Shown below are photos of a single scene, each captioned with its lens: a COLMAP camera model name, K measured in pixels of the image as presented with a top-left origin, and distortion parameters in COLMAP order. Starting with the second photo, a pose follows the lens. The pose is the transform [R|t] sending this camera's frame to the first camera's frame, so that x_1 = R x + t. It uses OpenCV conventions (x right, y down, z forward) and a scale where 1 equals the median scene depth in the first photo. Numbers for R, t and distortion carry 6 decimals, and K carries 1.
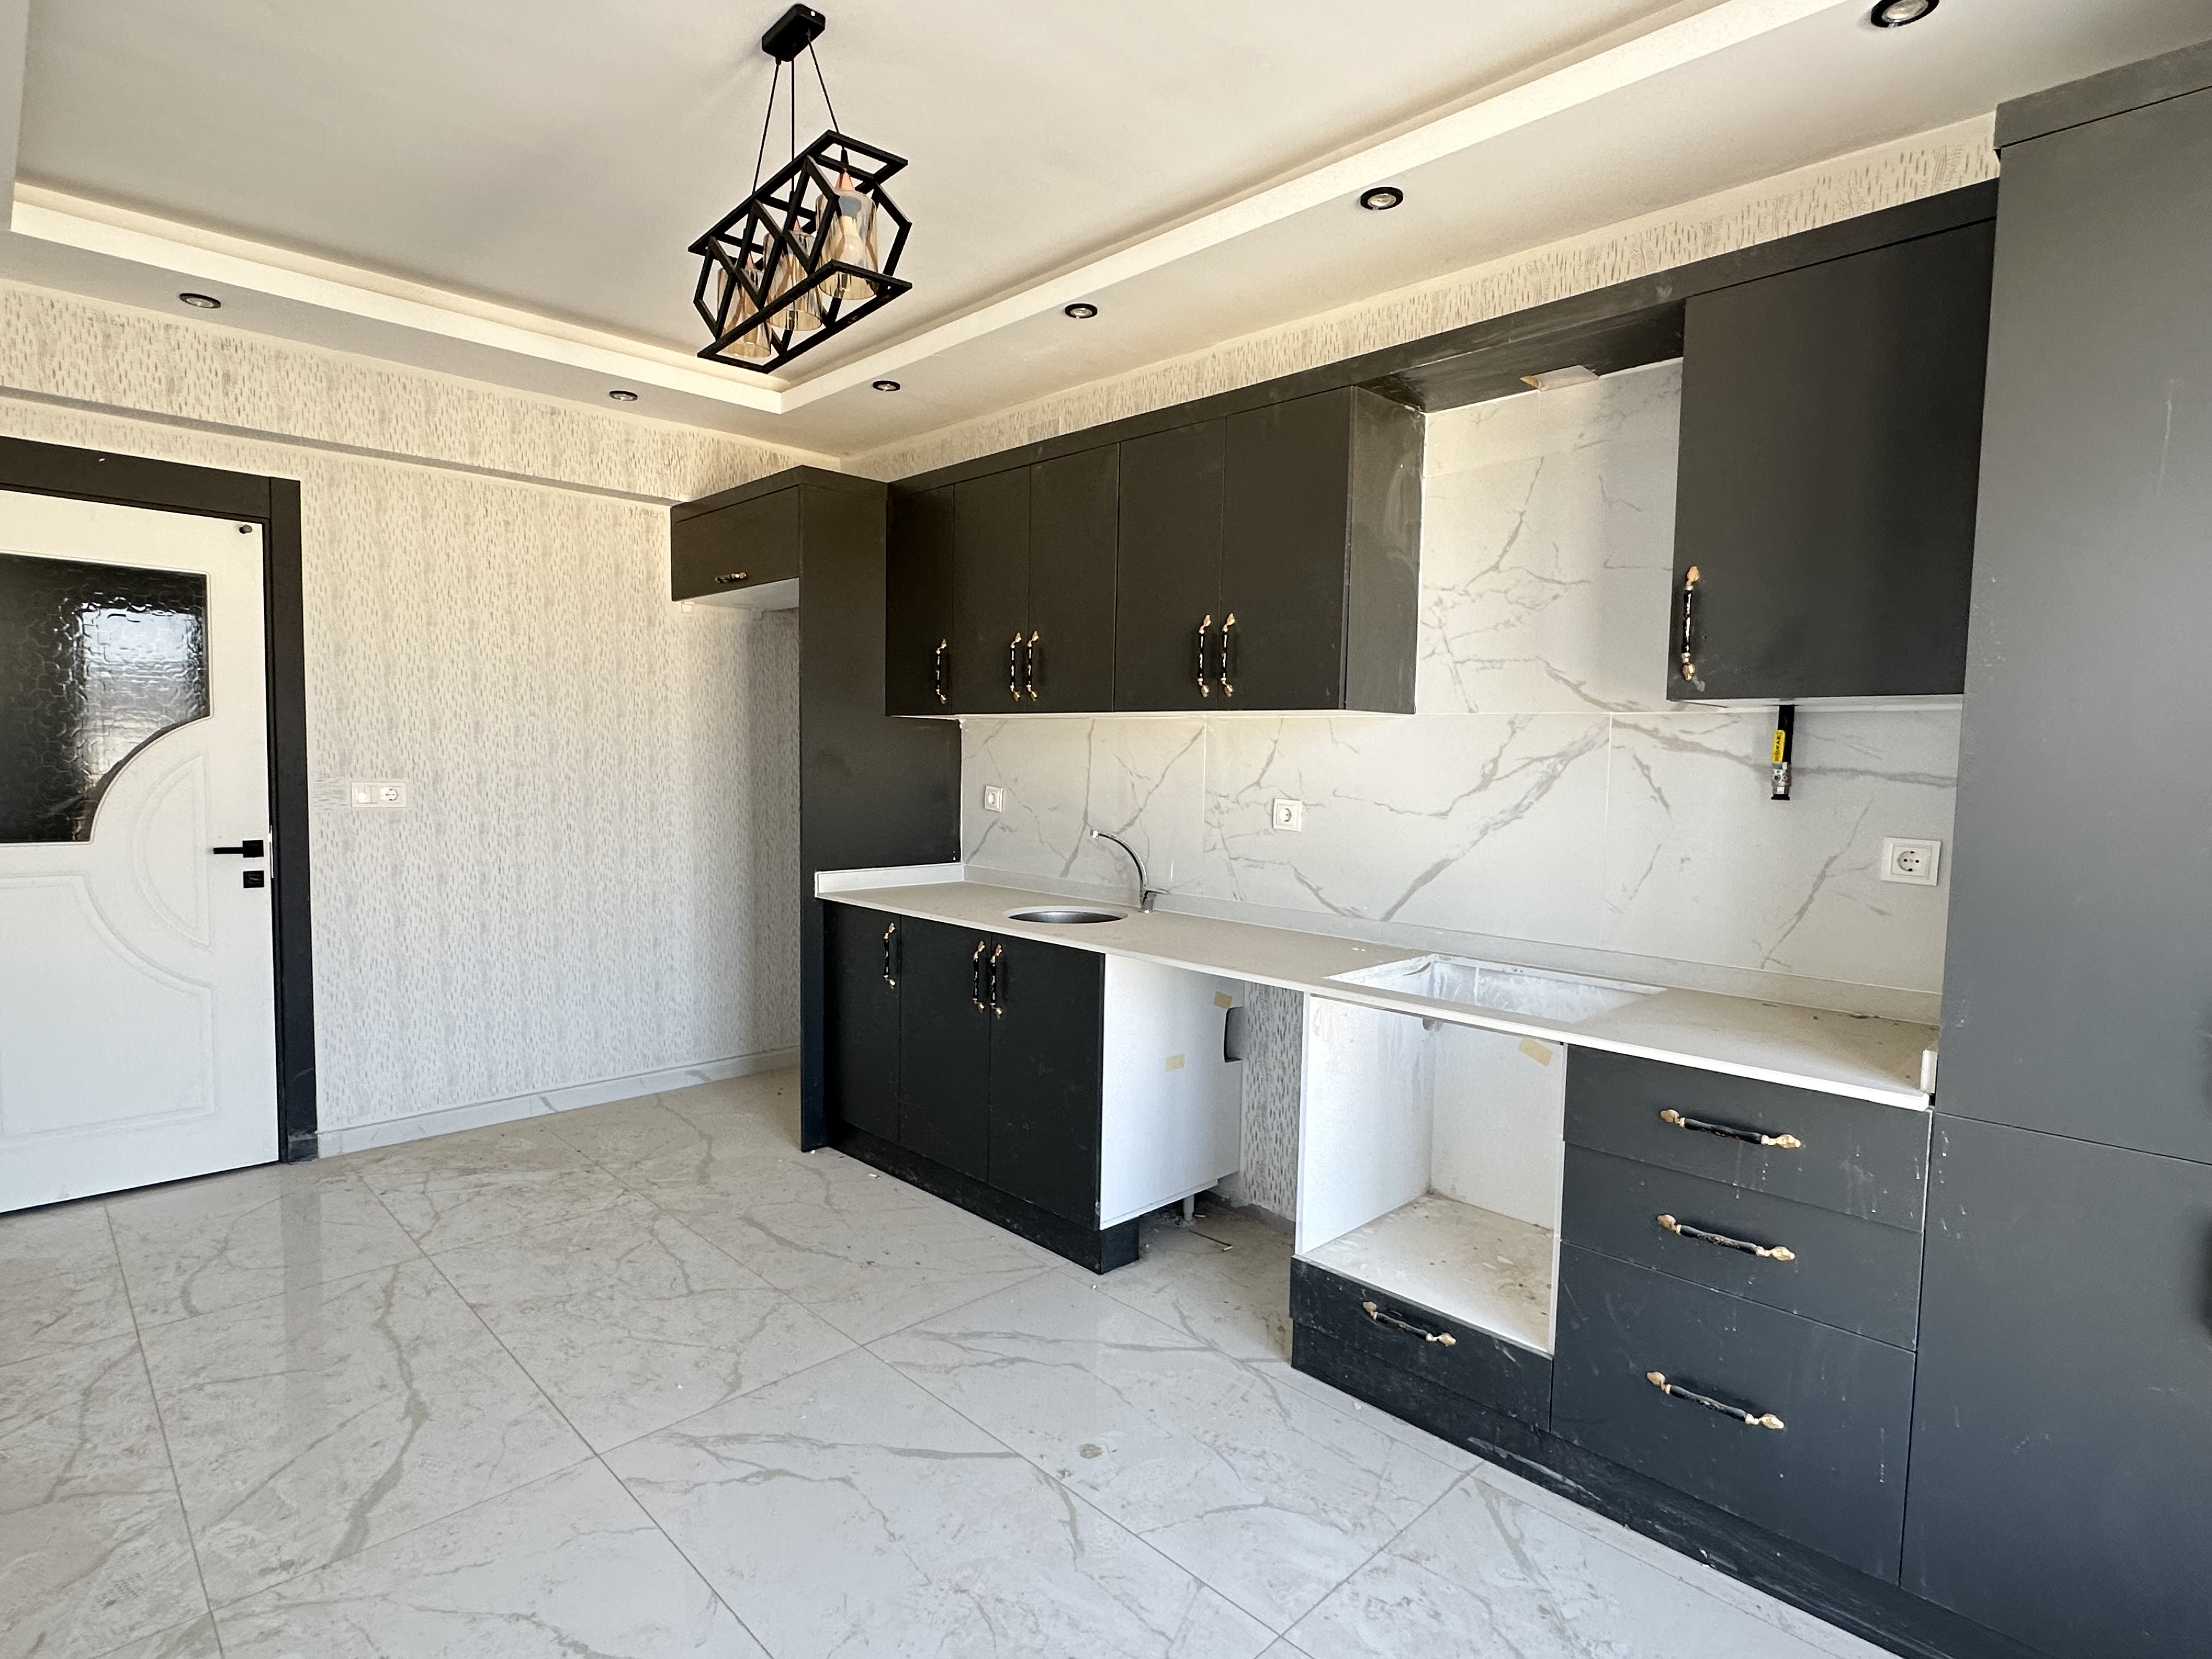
lens RADIAL K [[1147.5, 0, 1105.9], [0, 1147.5, 836.6], [0, 0, 1]] dist [-0.001985, 0.001277]
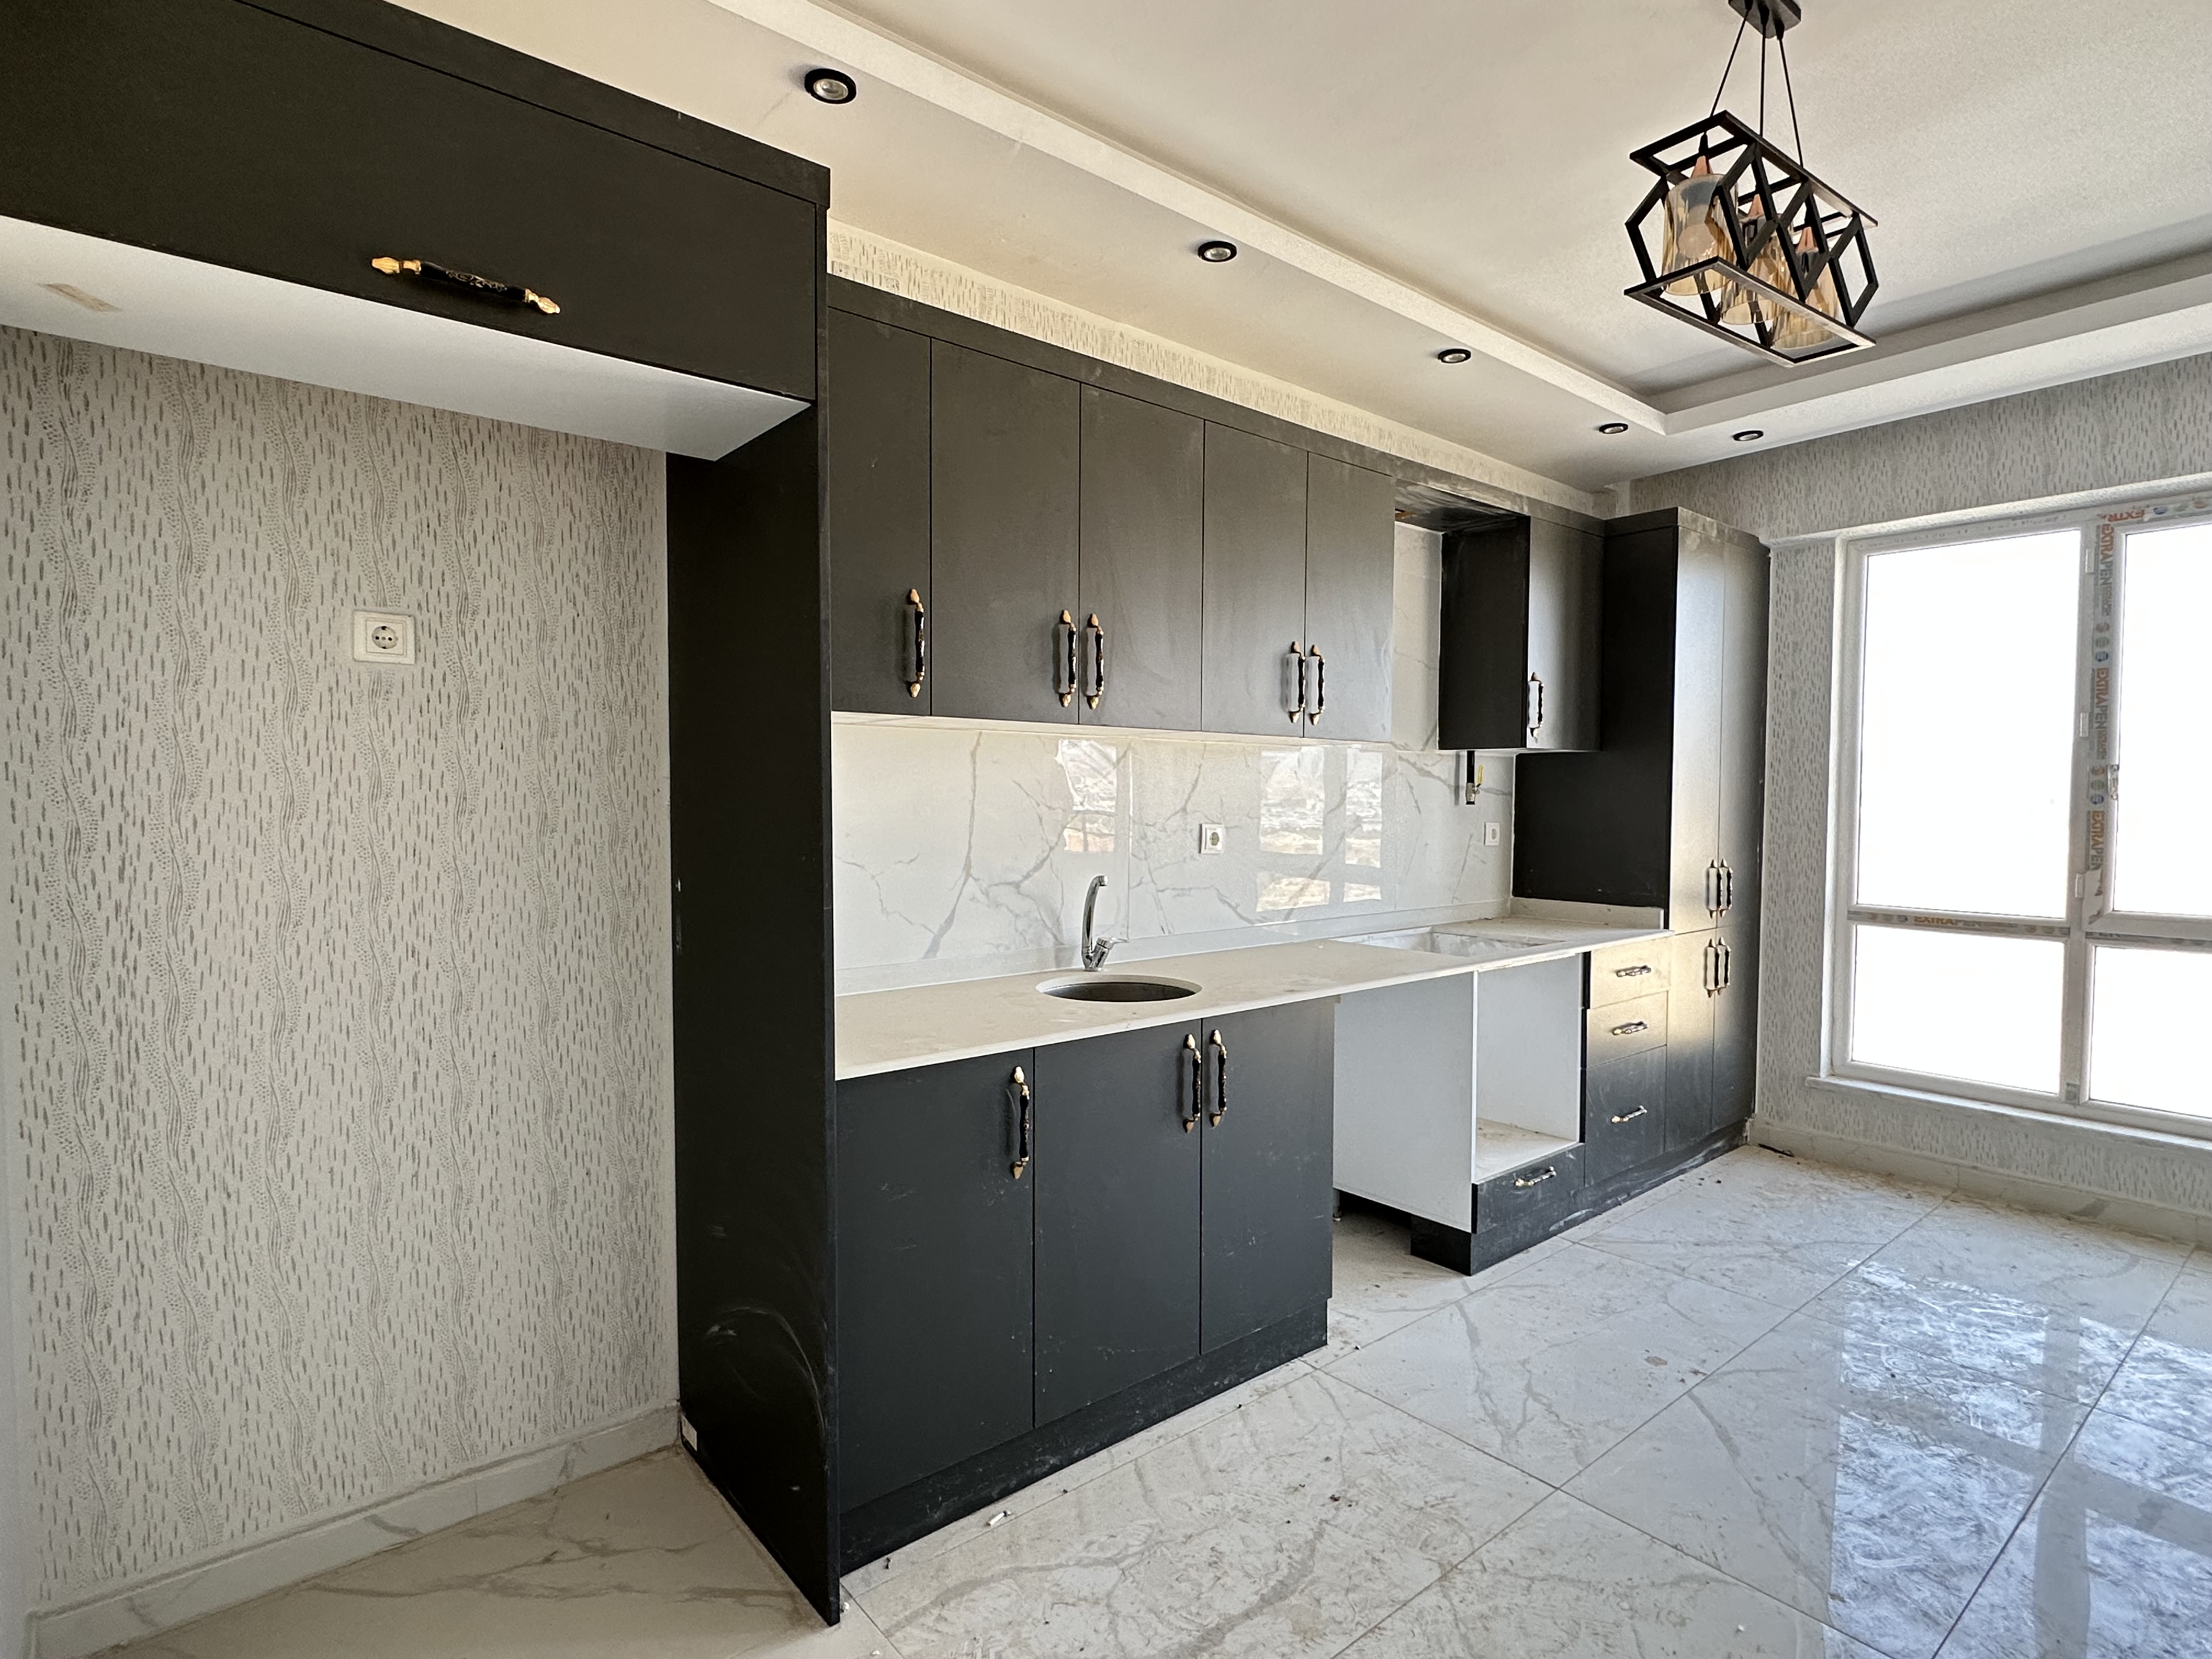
lens RADIAL K [[1147.5, 0, 1104.6], [0, 1147.5, 833.4], [0, 0, 1]] dist [-0.001985, 0.001277]
pose [[0.082070, -0.056195, 0.995041, -1.073735], [0.065660, 0.996545, 0.050864, -0.101685], [-0.994461, 0.061160, 0.085476, 1.257123]]
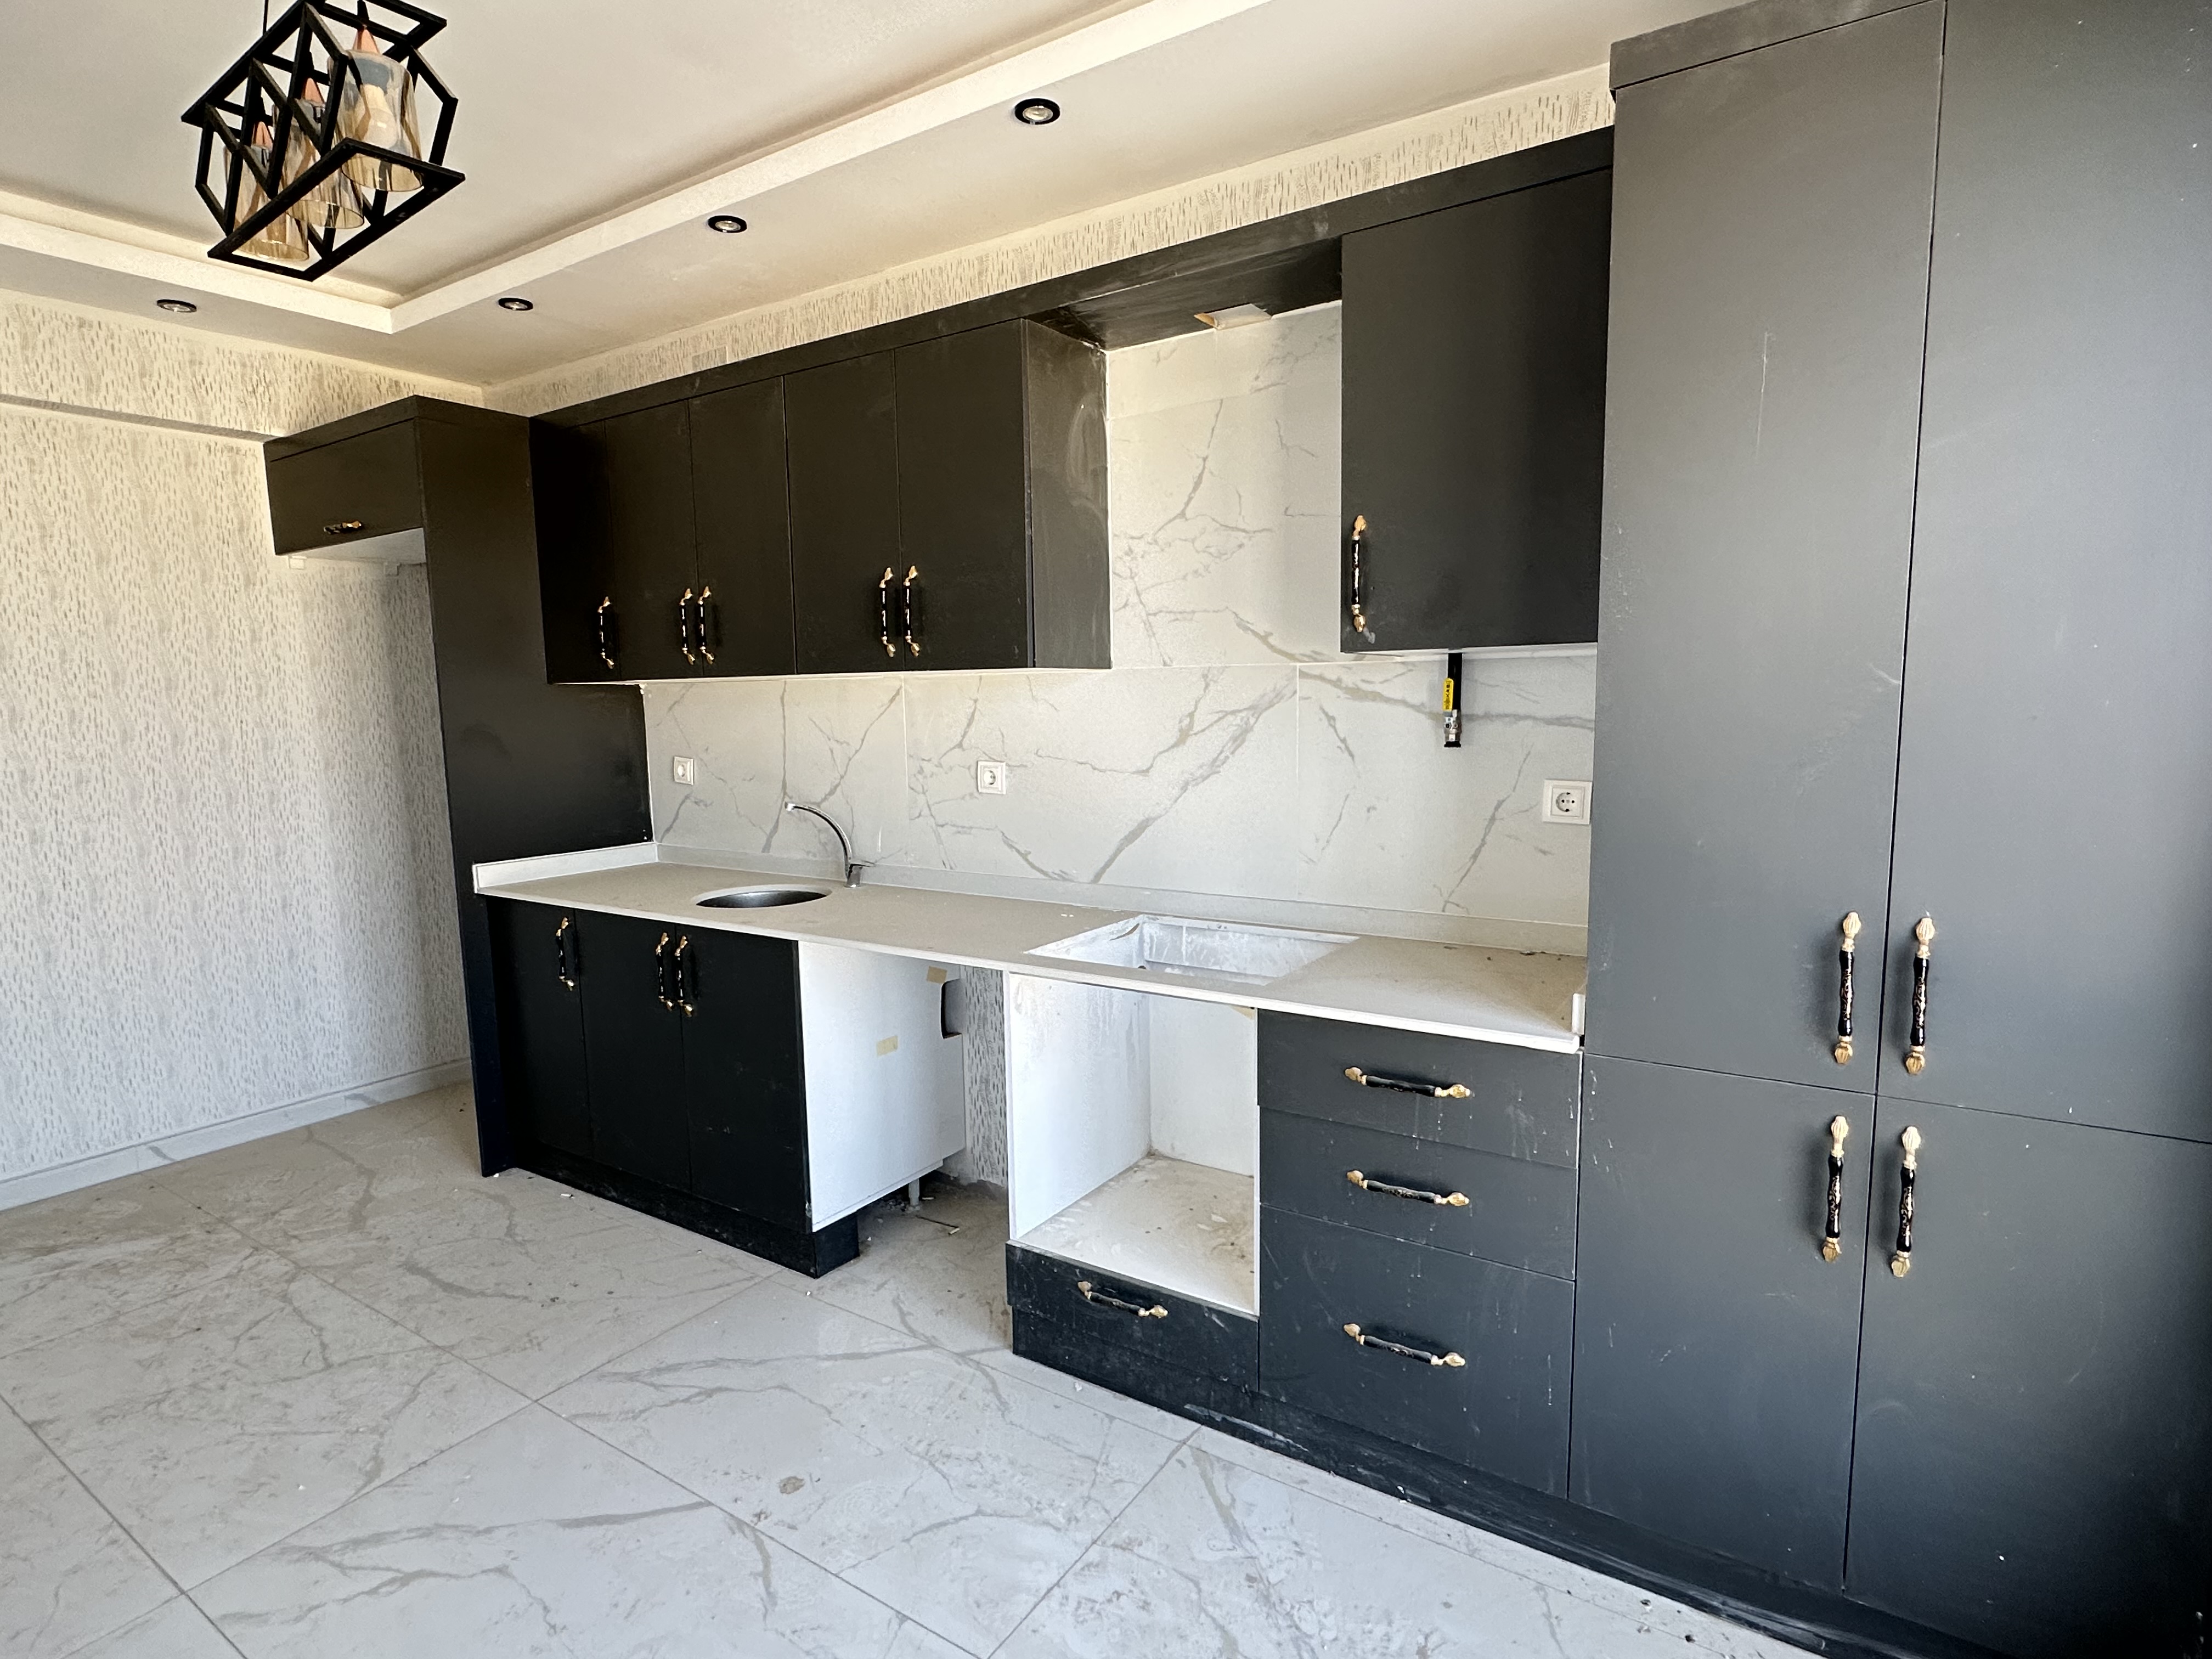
lens RADIAL K [[1147.5, 0, 1105.5], [0, 1147.5, 839.7], [0, 0, 1]] dist [-0.001985, 0.001277]
pose [[0.977803, -0.060591, 0.200573, 0.069988], [0.050251, 0.997151, 0.056253, -0.020367], [-0.203410, -0.044926, 0.978062, 0.057420]]
